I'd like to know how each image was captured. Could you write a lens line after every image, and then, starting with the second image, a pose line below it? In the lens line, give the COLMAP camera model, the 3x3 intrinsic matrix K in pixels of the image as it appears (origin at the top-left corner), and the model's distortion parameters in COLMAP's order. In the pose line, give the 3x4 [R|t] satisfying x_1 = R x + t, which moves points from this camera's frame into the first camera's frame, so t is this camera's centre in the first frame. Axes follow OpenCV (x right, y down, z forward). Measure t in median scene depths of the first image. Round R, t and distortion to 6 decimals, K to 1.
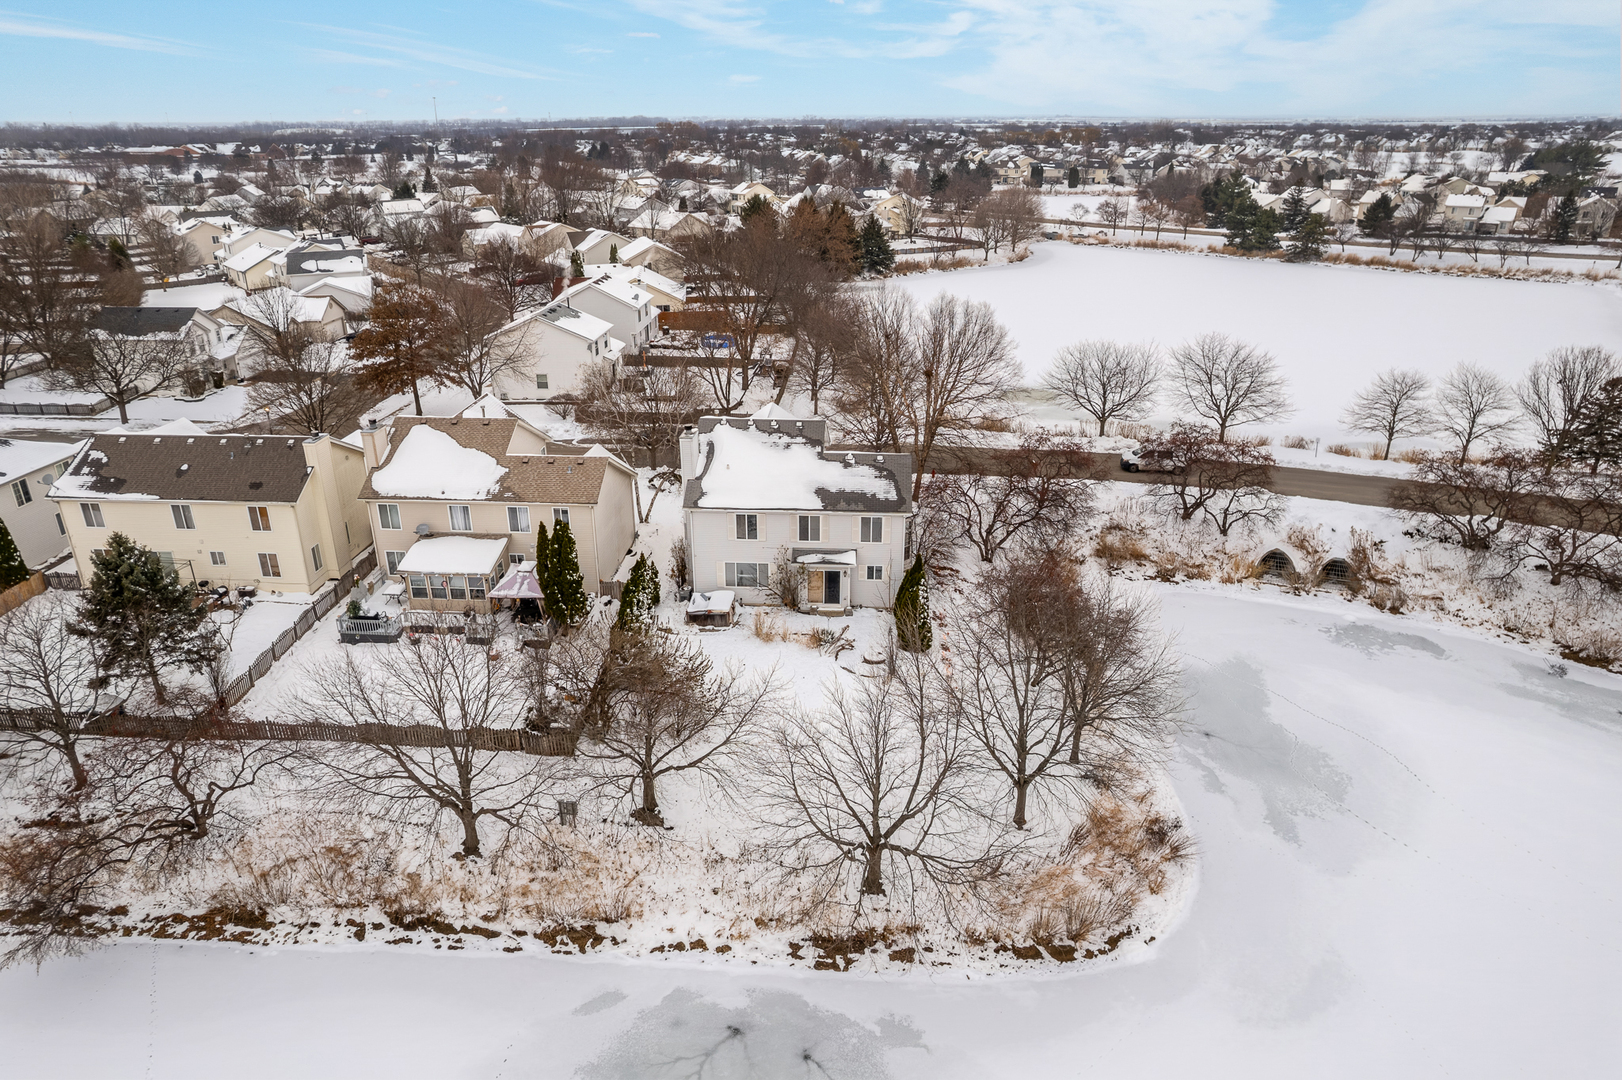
lens RADIAL K [[1024.5, 0, 811.8], [0, 1024.5, 534.5], [0, 0, 1]] dist [-0.040900, 0.018323]
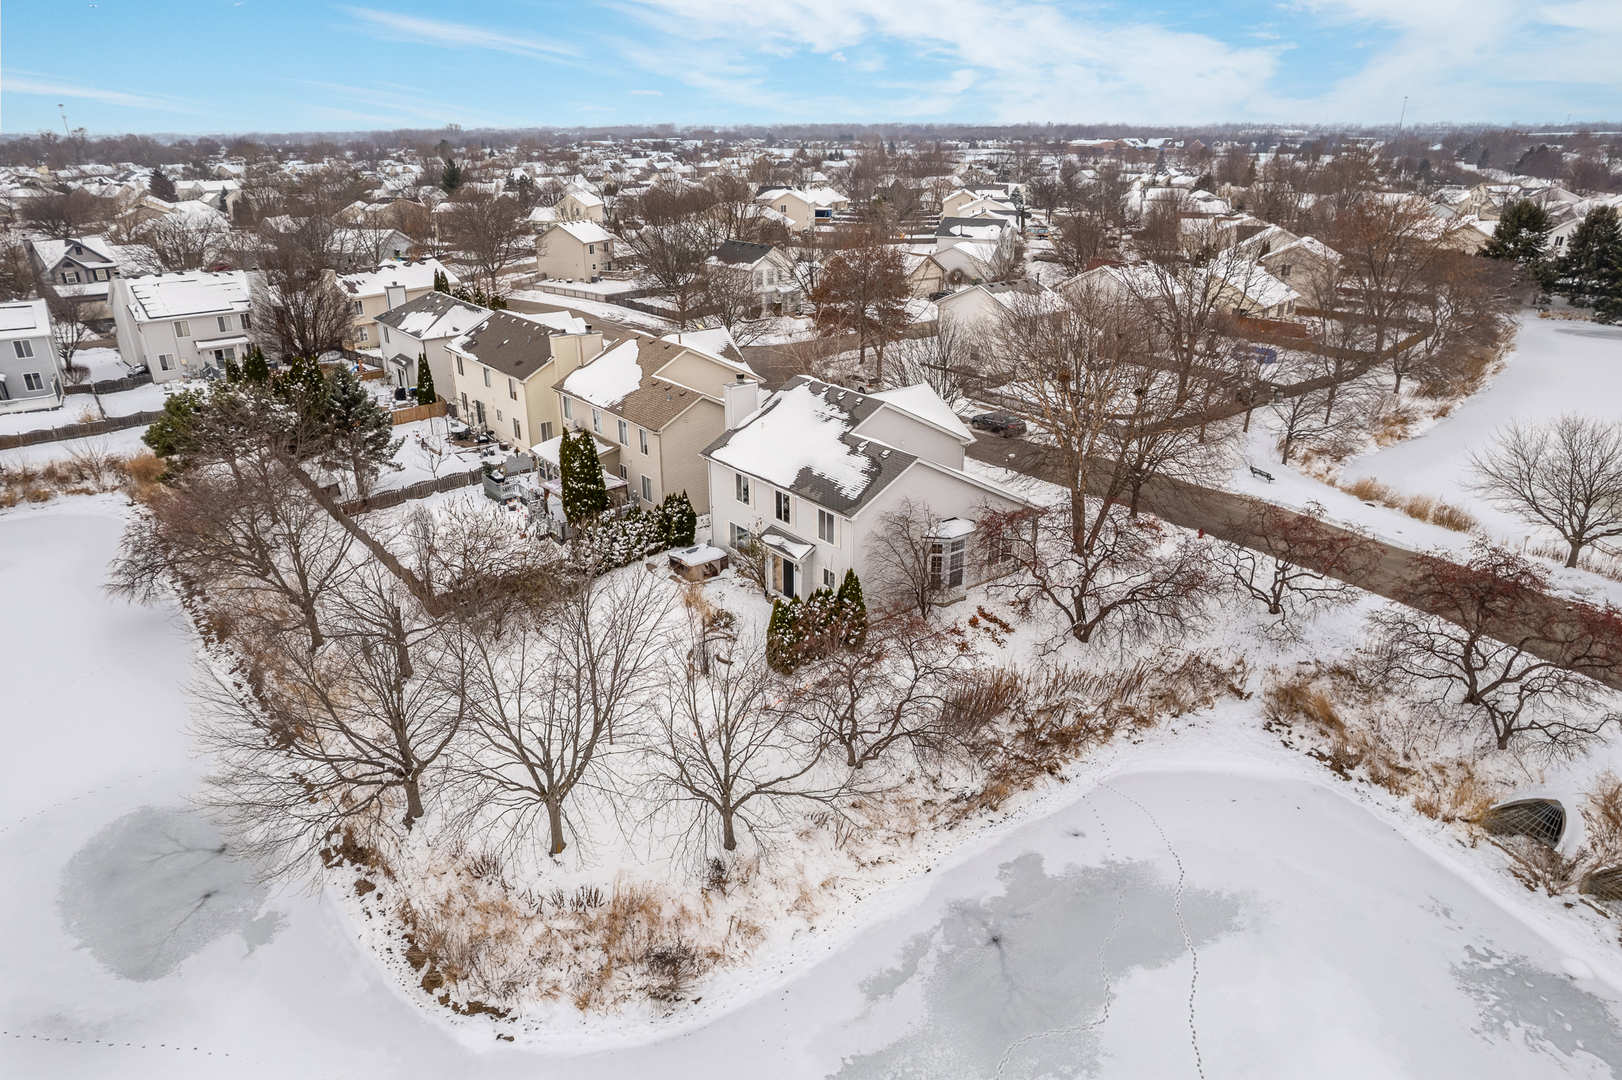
lens RADIAL K [[1024.5, 0, 817.3], [0, 1024.5, 551.3], [0, 0, 1]] dist [-0.040900, 0.018323]
pose [[0.673190, 0.285914, -0.681959, 0.625956], [-0.276994, 0.952582, 0.125942, -0.088413], [0.685631, 0.104116, 0.720465, 0.373070]]
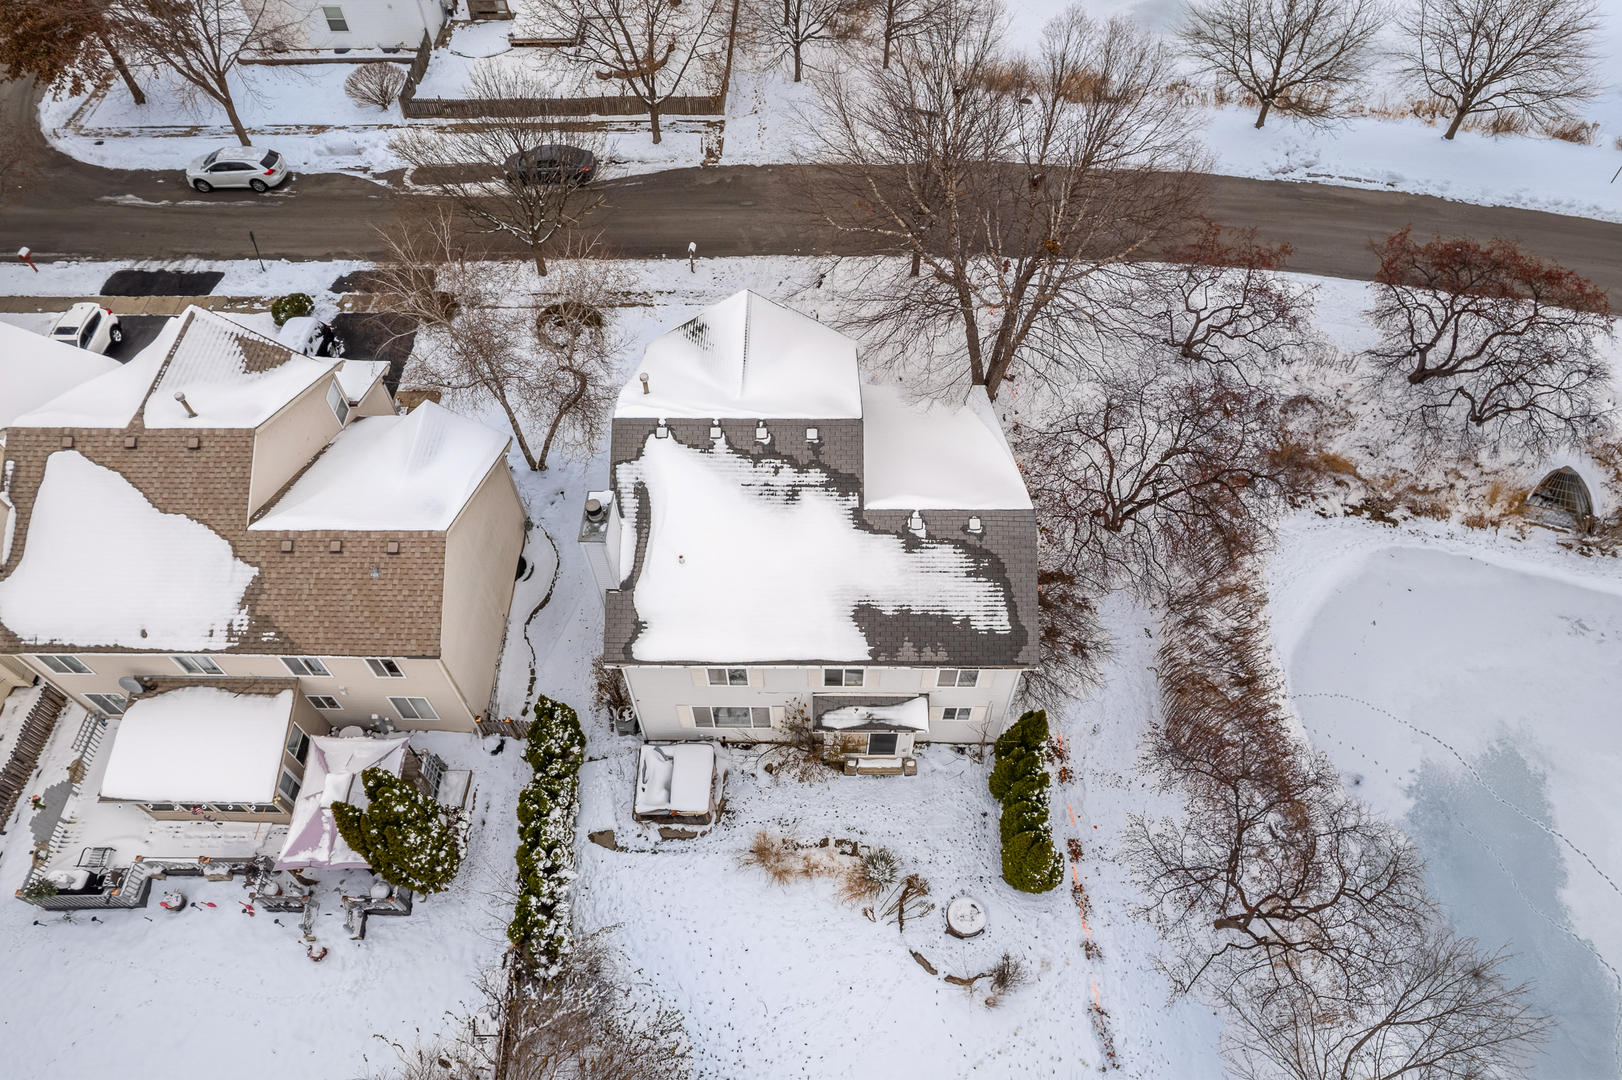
lens RADIAL K [[1024.5, 0, 801.5], [0, 1024.5, 531.3], [0, 0, 1]] dist [-0.040900, 0.018323]
pose [[0.998505, -0.049354, 0.023481, -0.033081], [0.029772, 0.851439, 0.523607, -0.347576], [-0.045835, -0.522126, 0.851636, 0.568061]]
